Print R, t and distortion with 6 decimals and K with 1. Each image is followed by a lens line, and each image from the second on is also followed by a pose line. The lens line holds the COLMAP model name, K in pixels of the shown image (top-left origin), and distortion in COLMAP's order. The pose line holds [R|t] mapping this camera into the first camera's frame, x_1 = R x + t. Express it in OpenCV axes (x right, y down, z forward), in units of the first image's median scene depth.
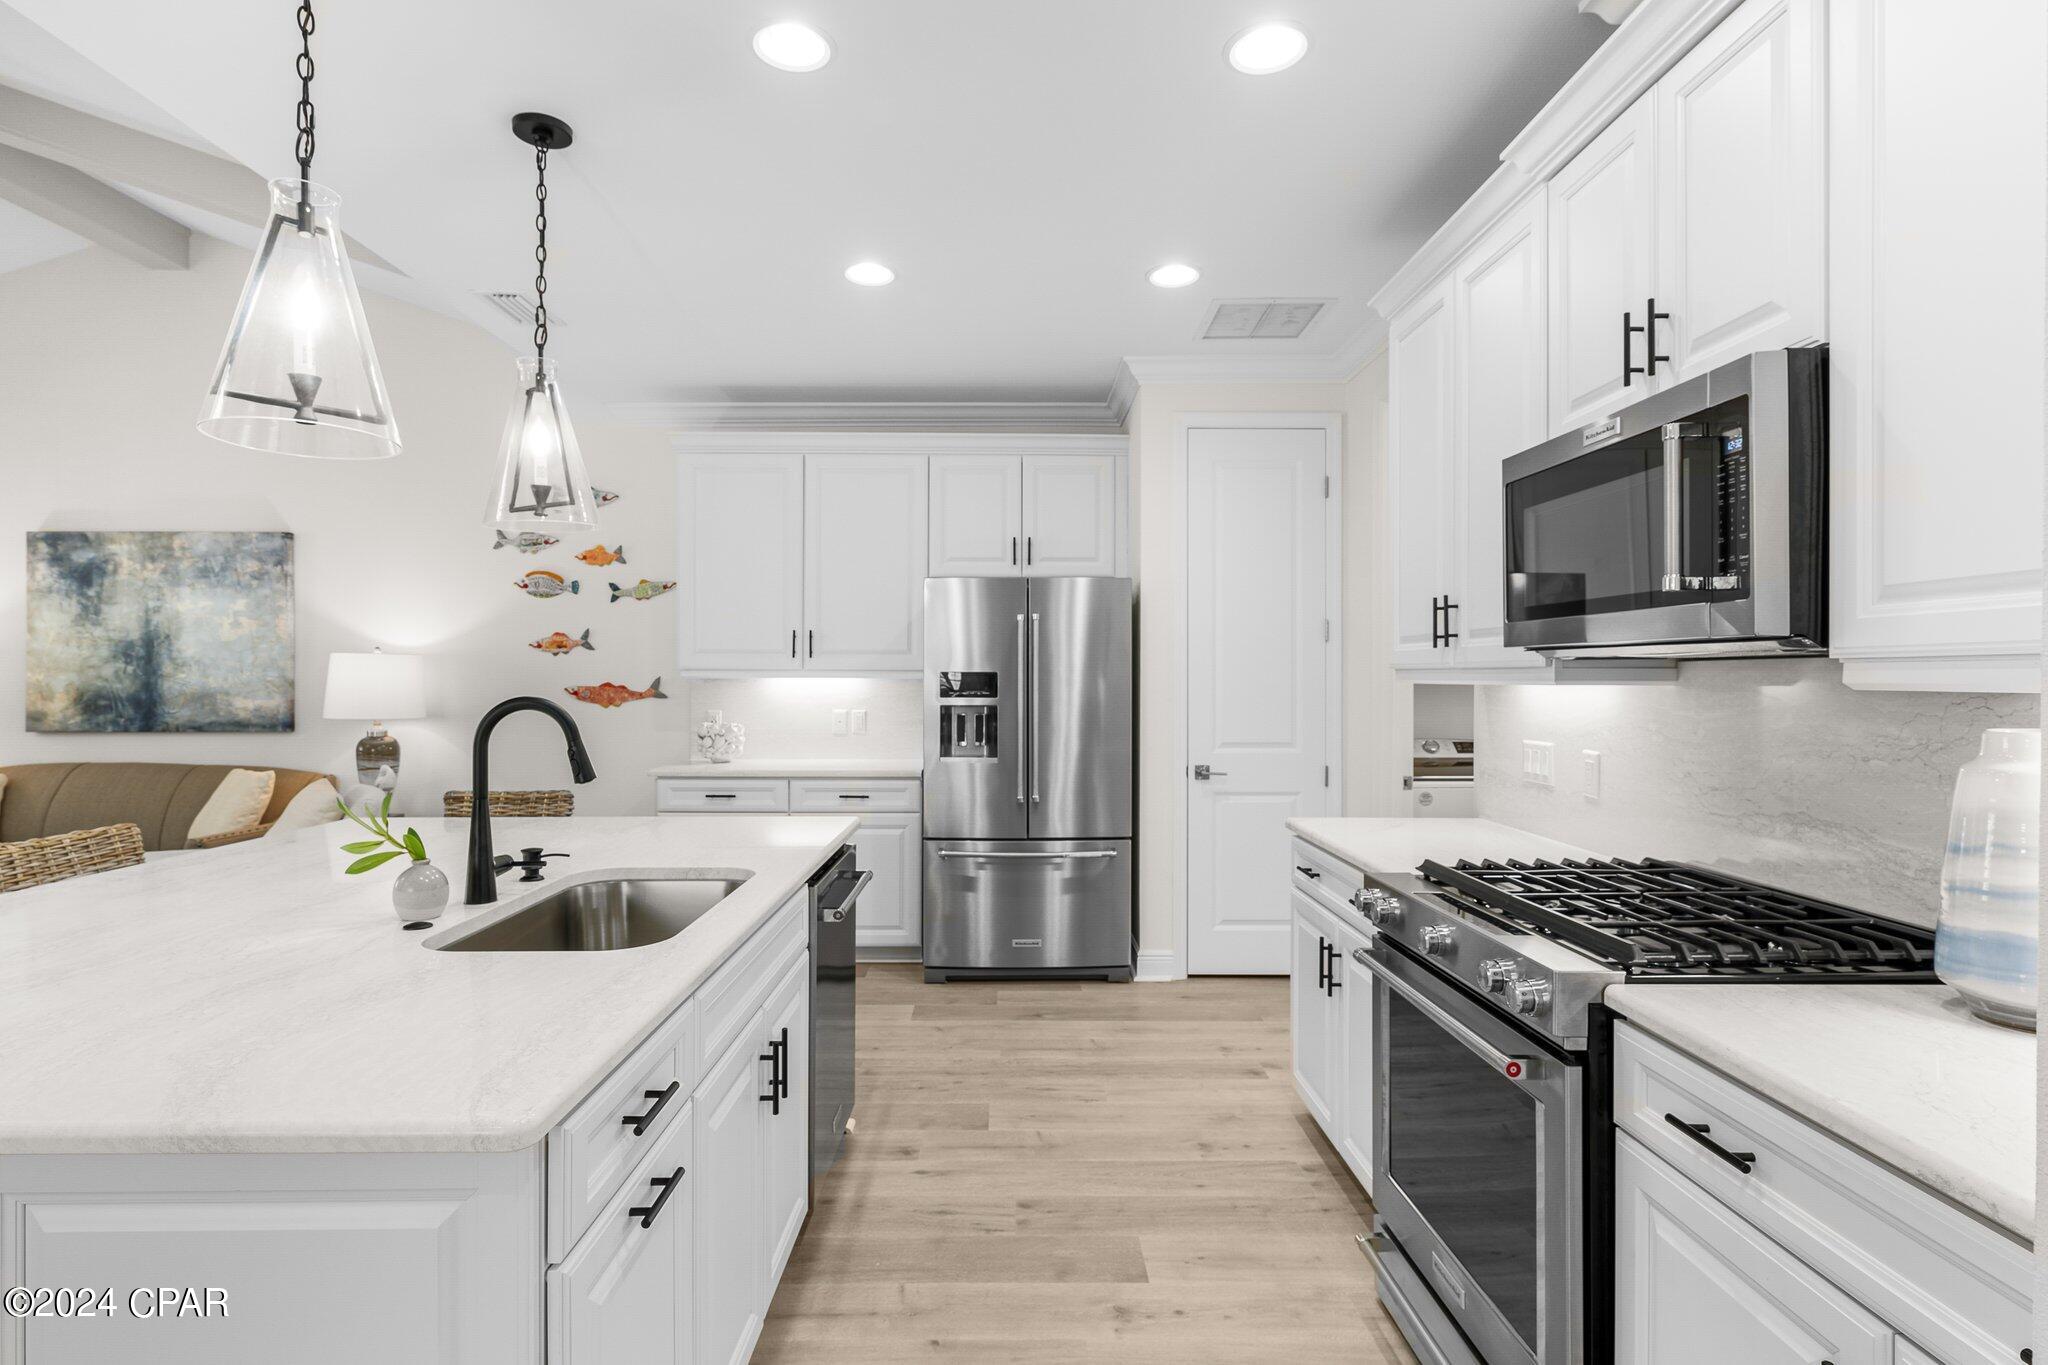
lens RADIAL K [[1035.3, 0, 1007.0], [0, 1035.3, 676.1], [0, 0, 1]] dist [0.006380, -0.001795]
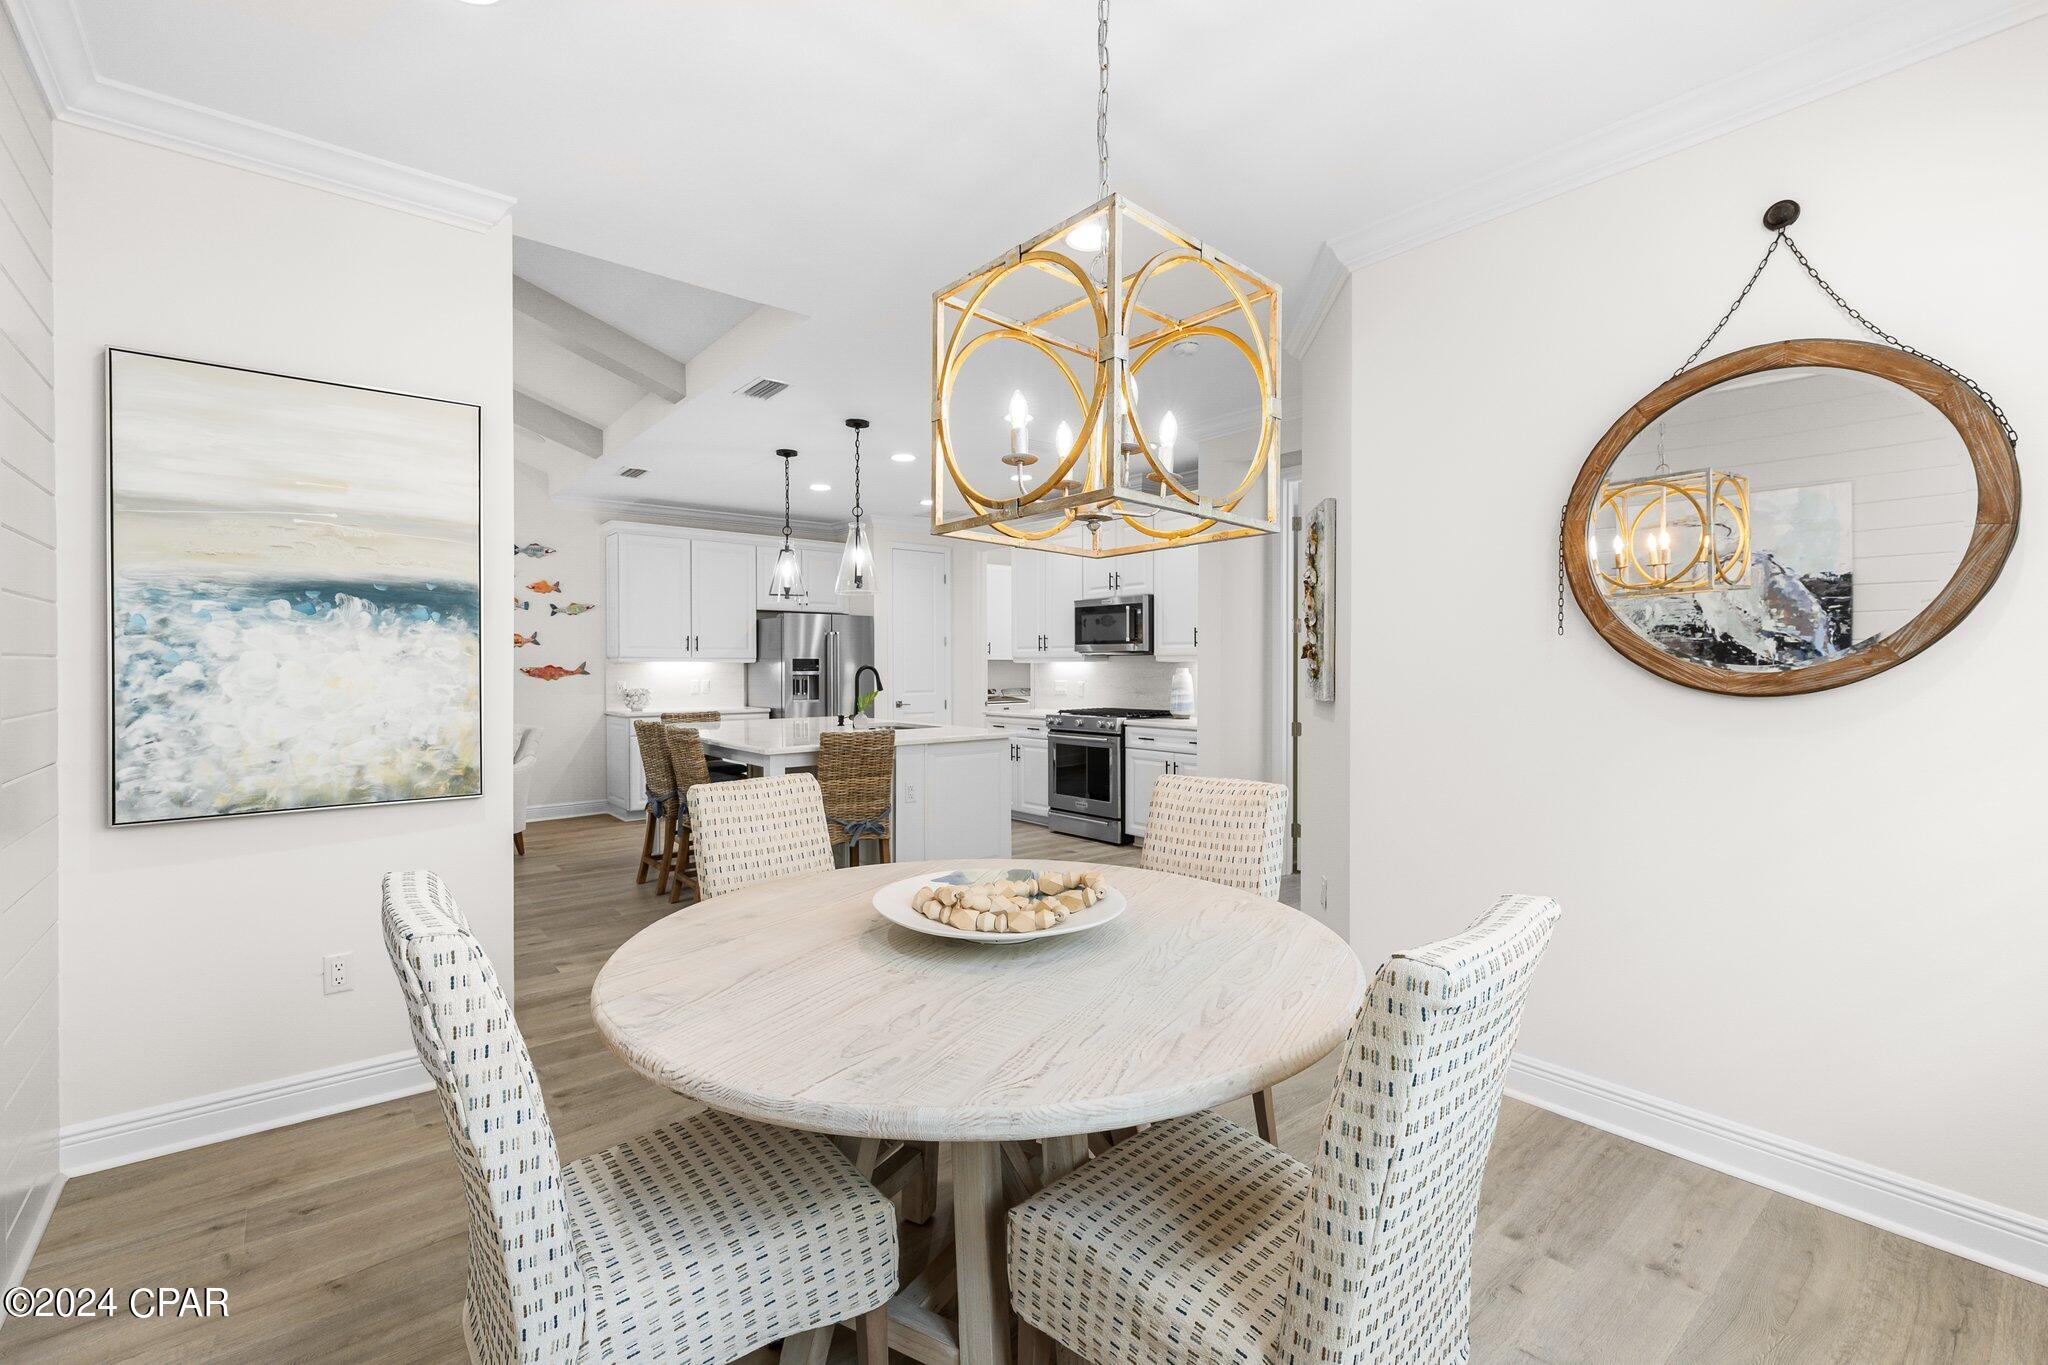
lens RADIAL K [[905.2, 0, 1036.4], [0, 905.2, 677.9], [0, 0, 1]] dist [0.003991, 0.000144]
pose [[0.786872, -0.012423, 0.616992, -0.686893], [0.002932, 0.999861, 0.016393, 0.005133], [-0.617110, -0.011090, 0.786799, -0.611396]]
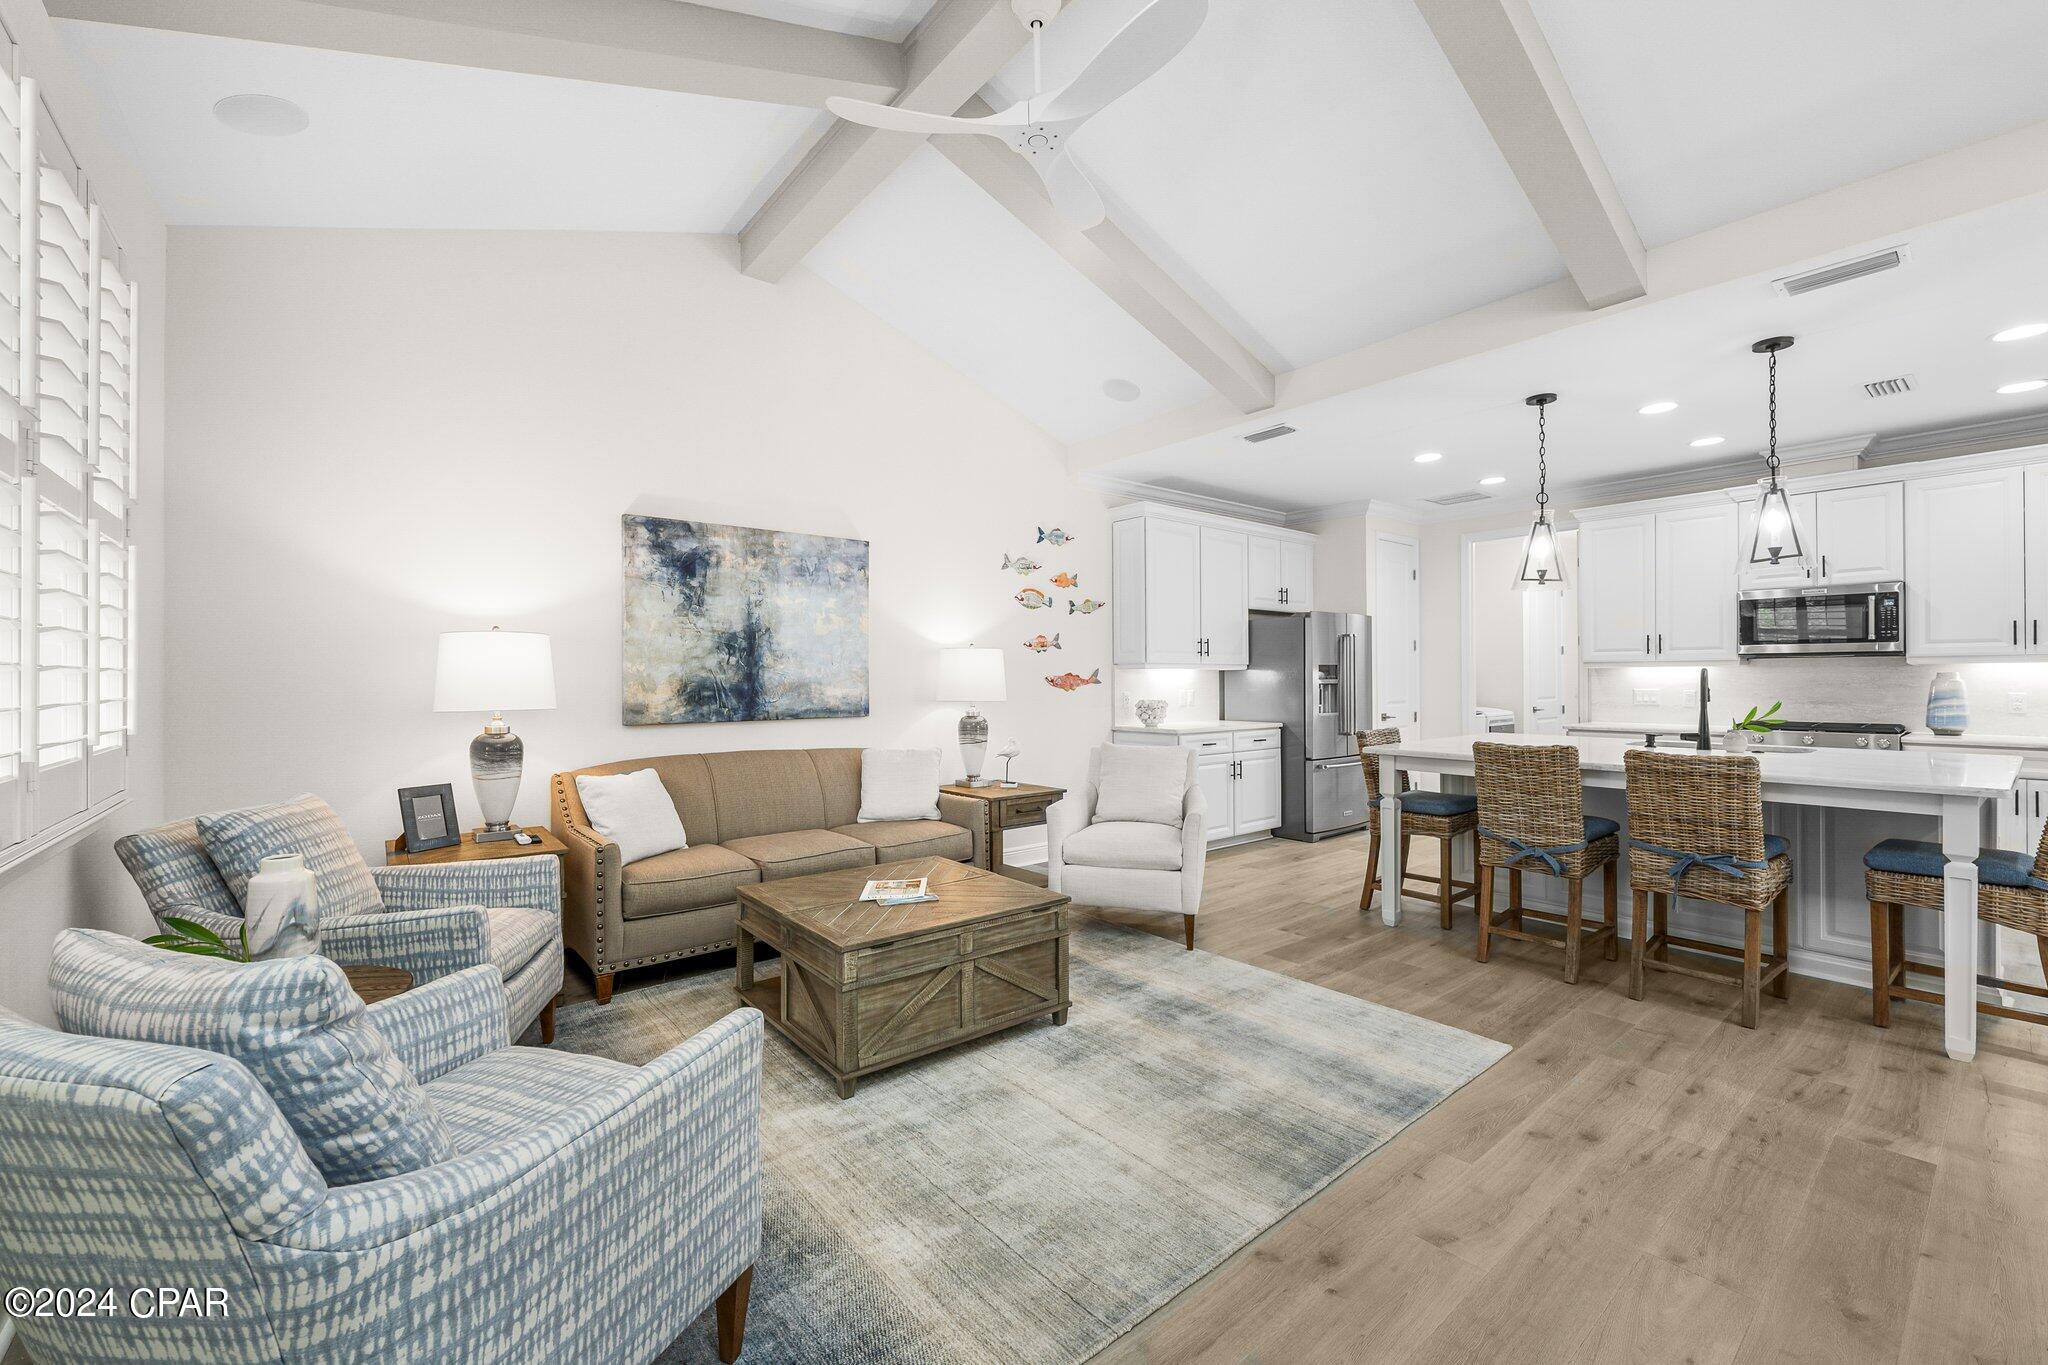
lens RADIAL K [[804.1, 0, 1051.6], [0, 804.1, 685.2], [0, 0, 1]] dist [0.003669, -0.000247]
pose [[0.782921, -0.011126, 0.622022, -1.107090], [0.006303, 0.999931, 0.009952, 0.012187], [-0.622089, -0.003871, 0.782937, 0.185771]]
